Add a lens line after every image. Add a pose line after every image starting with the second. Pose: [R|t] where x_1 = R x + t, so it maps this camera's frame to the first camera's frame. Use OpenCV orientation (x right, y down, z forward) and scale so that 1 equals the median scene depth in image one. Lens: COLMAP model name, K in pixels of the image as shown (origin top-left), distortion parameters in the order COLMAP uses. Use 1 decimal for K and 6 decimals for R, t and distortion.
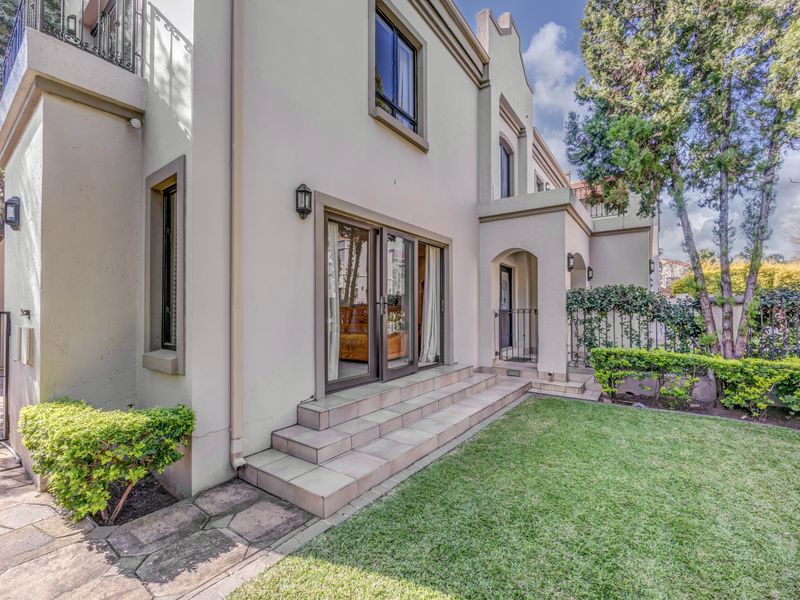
lens RADIAL K [[347.3, 0, 408.1], [0, 347.3, 297.6], [0, 0, 1]] dist [-0.000648, 0.000254]
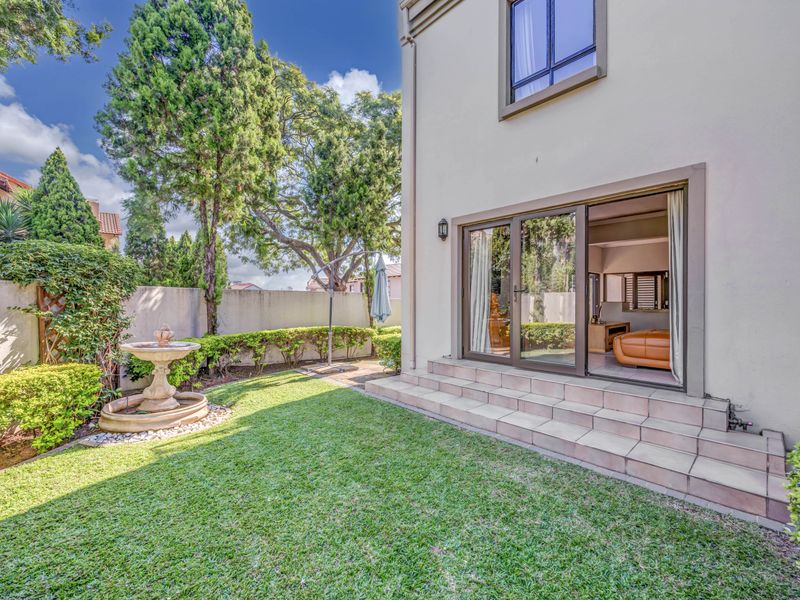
lens RADIAL K [[347.3, 0, 408.1], [0, 347.3, 297.6], [0, 0, 1]] dist [-0.000648, 0.000254]
pose [[-0.181917, 0.004069, -0.983305, 1.003771], [0.046085, 0.998928, -0.004392, 0.022830], [0.982233, -0.046114, -0.181910, 0.882604]]
